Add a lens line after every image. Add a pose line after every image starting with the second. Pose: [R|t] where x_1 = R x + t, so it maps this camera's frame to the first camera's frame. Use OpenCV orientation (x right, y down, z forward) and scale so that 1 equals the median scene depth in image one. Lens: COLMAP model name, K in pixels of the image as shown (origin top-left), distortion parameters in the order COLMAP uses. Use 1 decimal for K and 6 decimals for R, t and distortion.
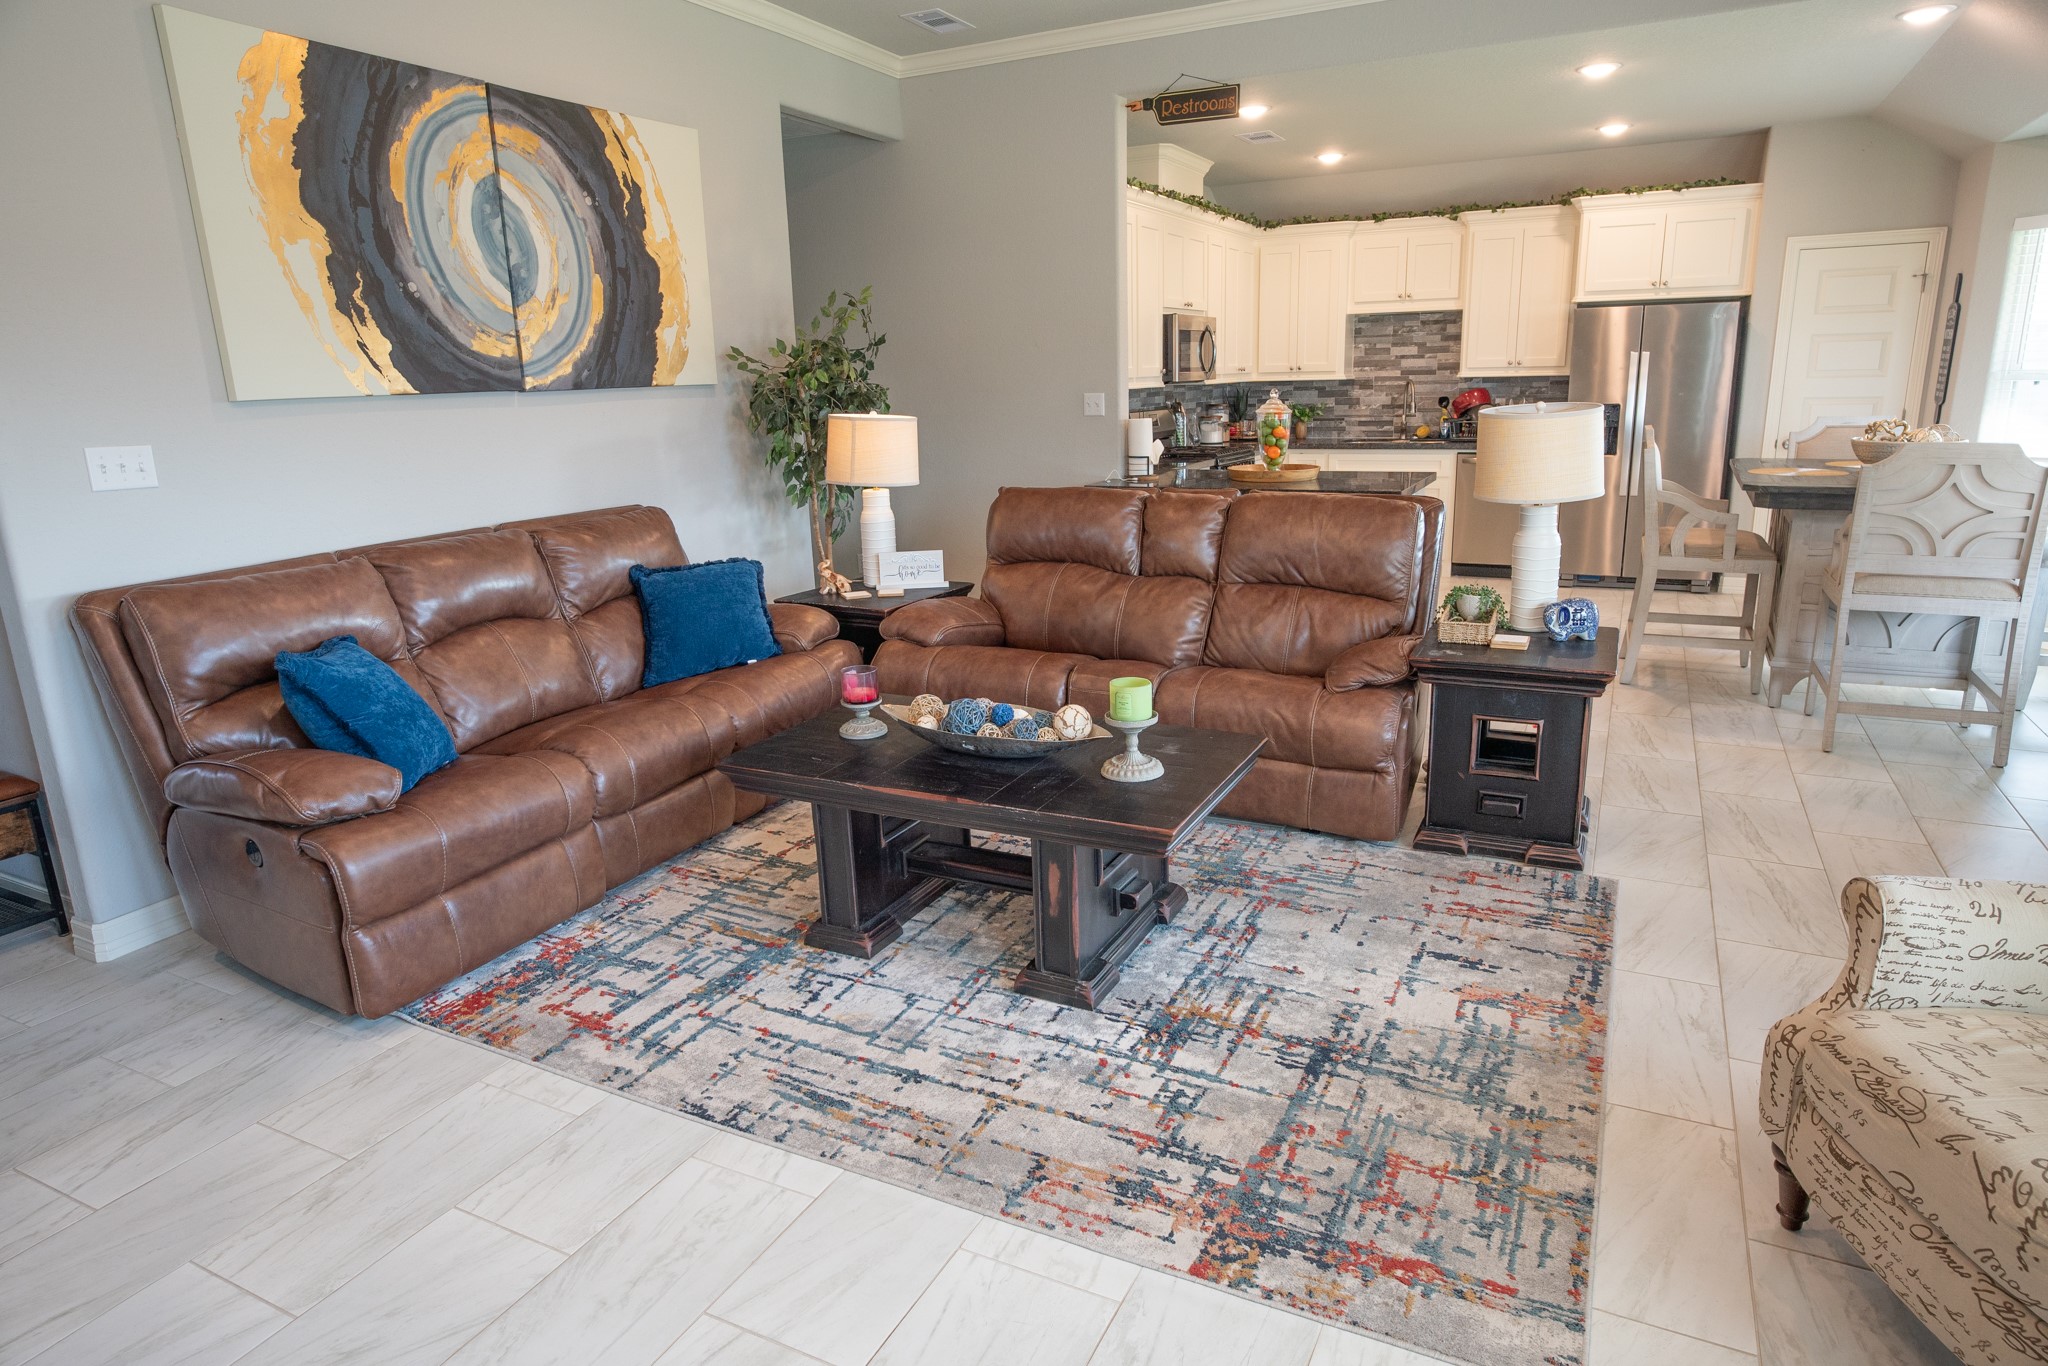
lens RADIAL K [[1210.8, 0, 1024.0], [0, 1210.8, 683.0], [0, 0, 1]] dist [-0.036748, 0.027123]
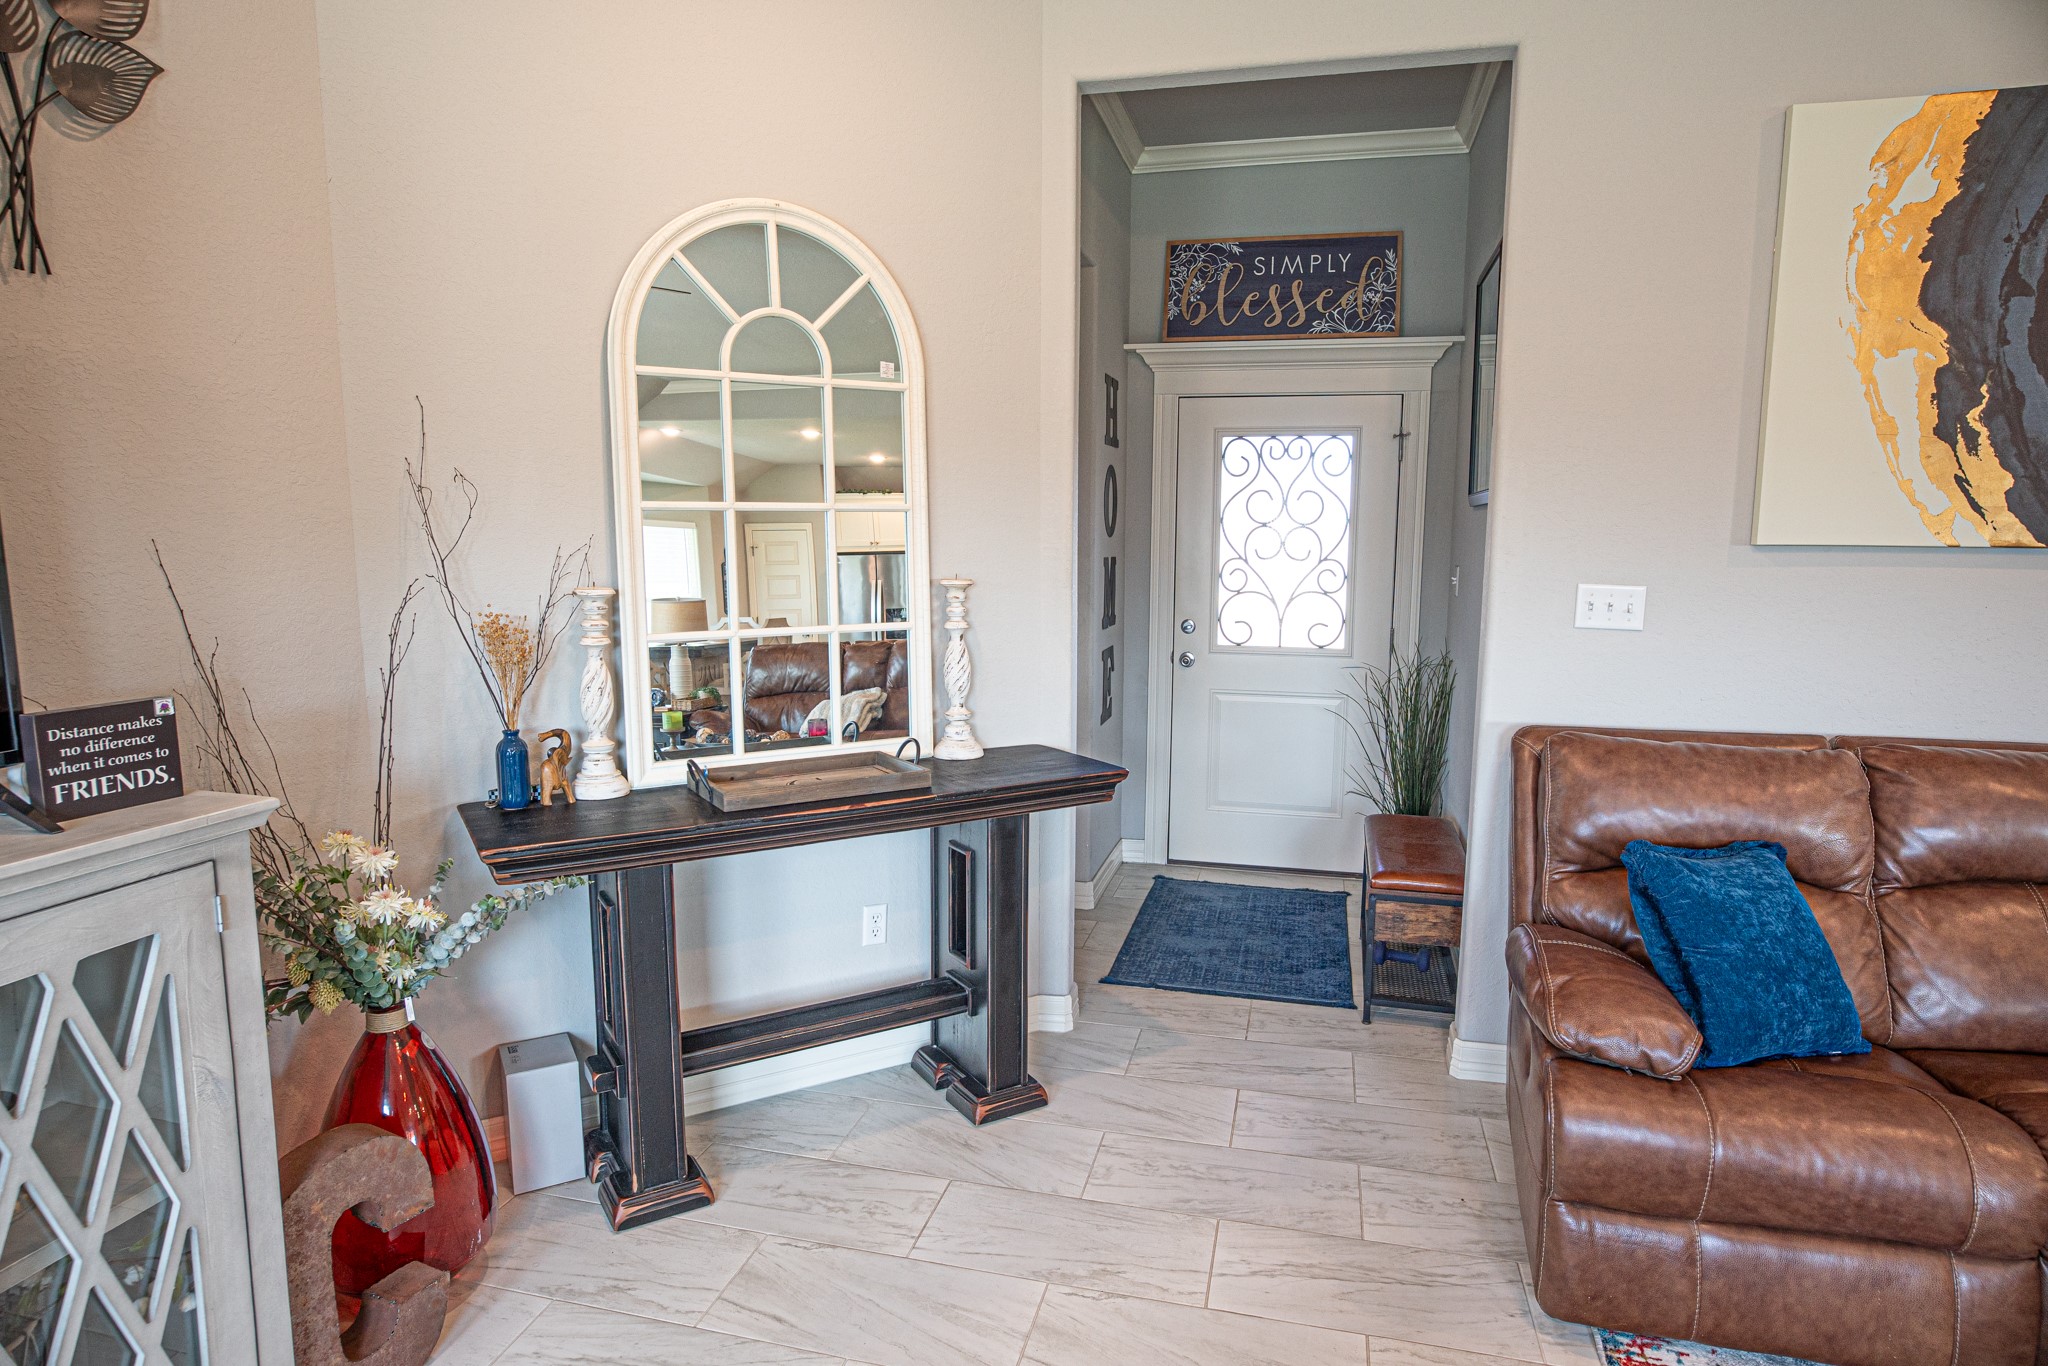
lens RADIAL K [[1162.6, 0, 1020.2], [0, 1162.6, 679.2], [0, 0, 1]] dist [-0.033933, 0.024799]
pose [[0.212820, 0.159406, -0.964001, 0.035337], [-0.257532, 0.960868, 0.102033, -0.081594], [0.942542, 0.226546, 0.245544, 0.287404]]
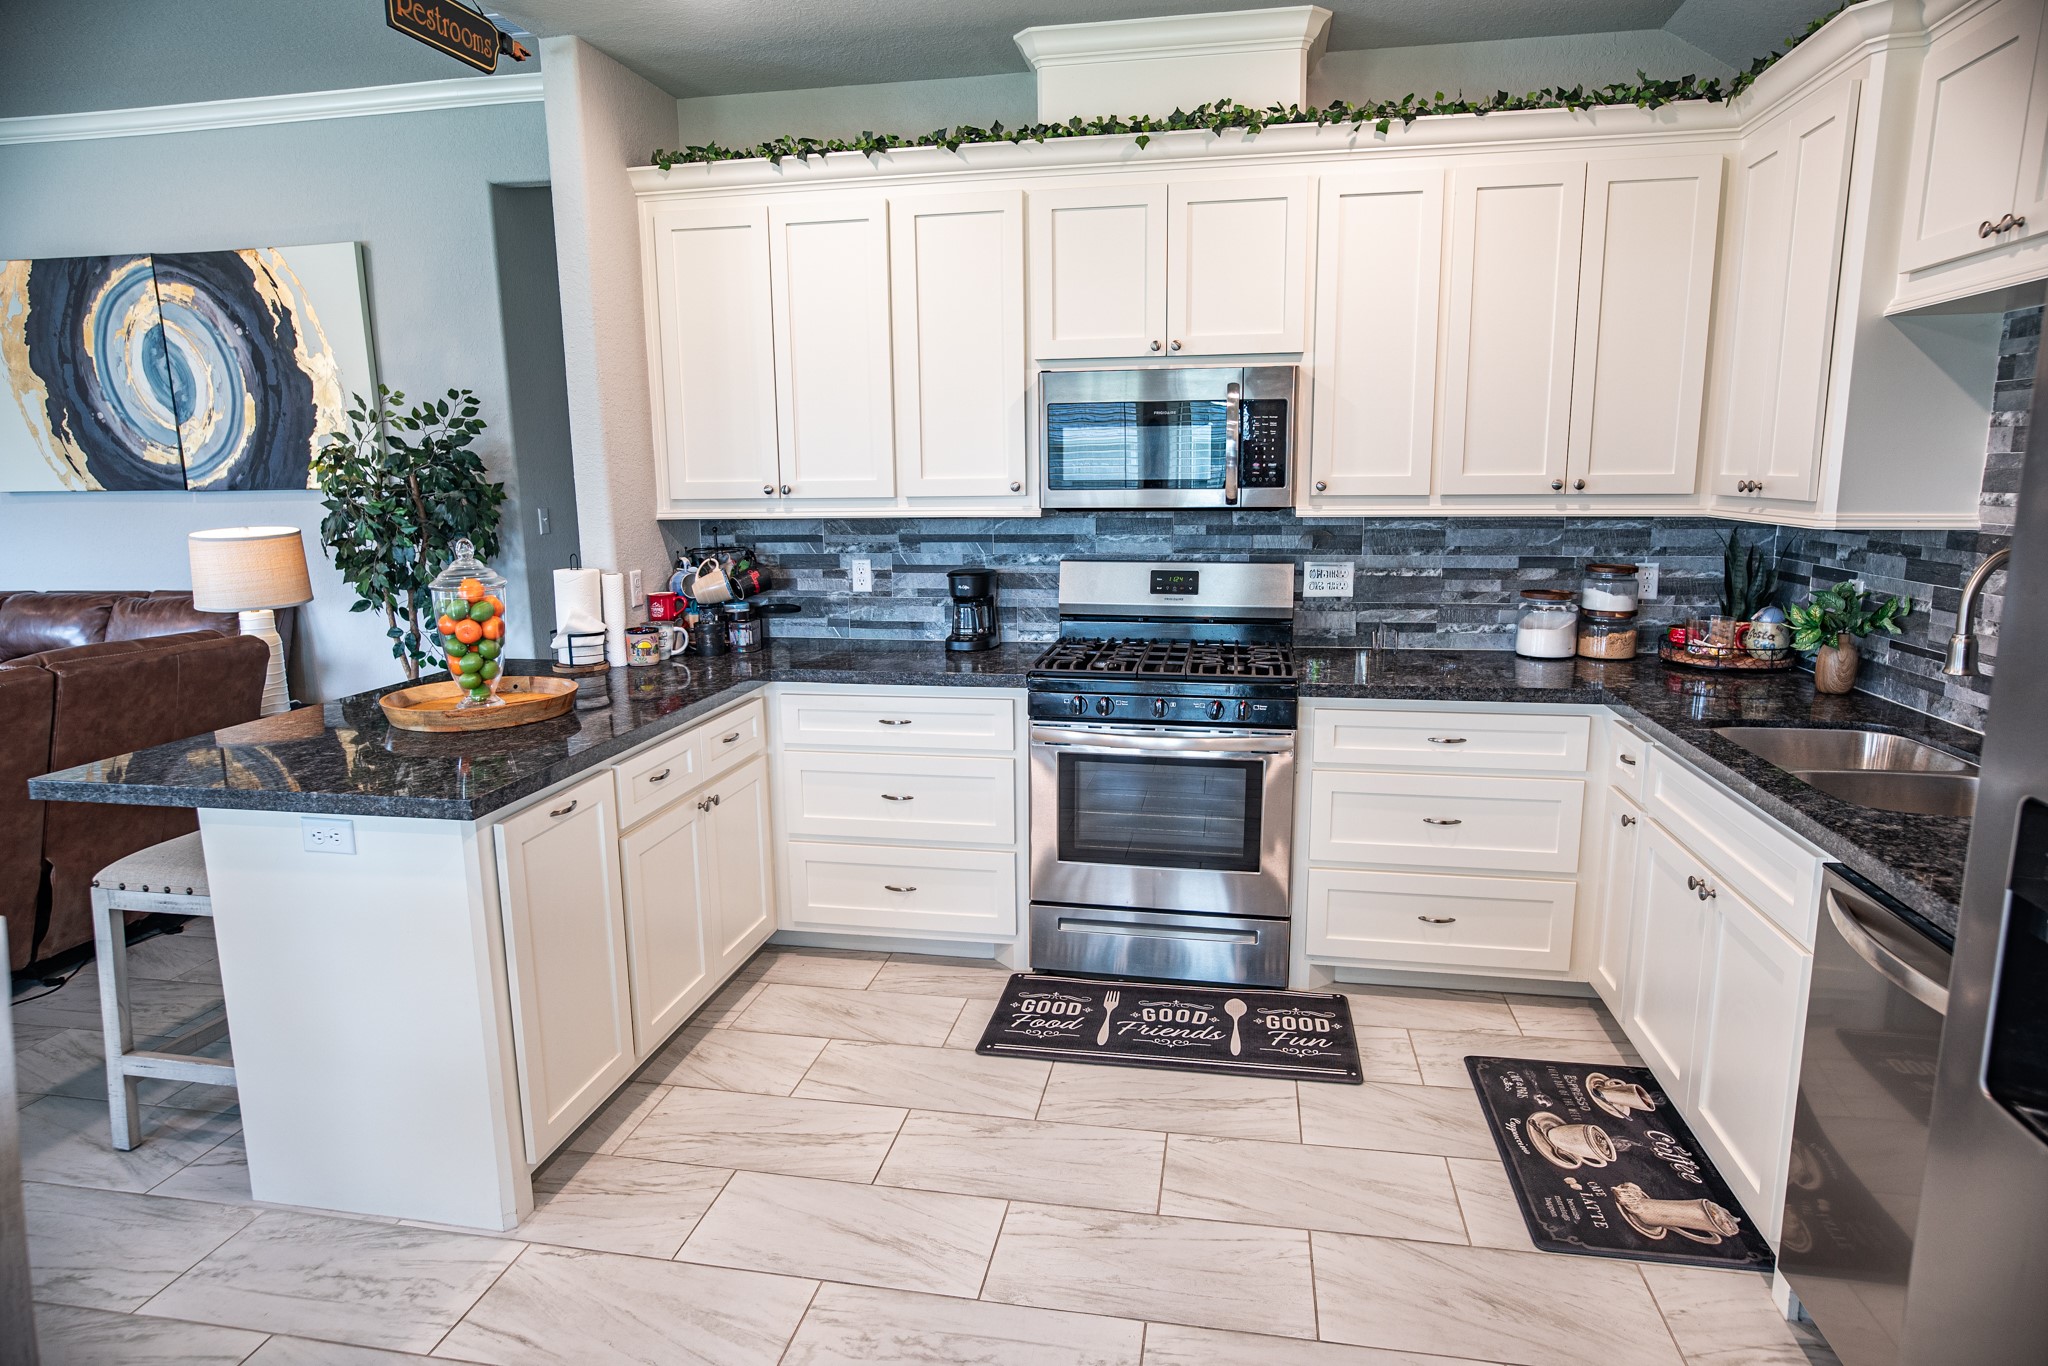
lens RADIAL K [[1162.6, 0, 1020.2], [0, 1162.6, 679.2], [0, 0, 1]] dist [-0.033933, 0.024799]
pose [[0.281496, 0.196759, -0.939173, 1.123838], [-0.235714, 0.962941, 0.131088, -0.467035], [0.930161, 0.184476, 0.317443, 1.644353]]
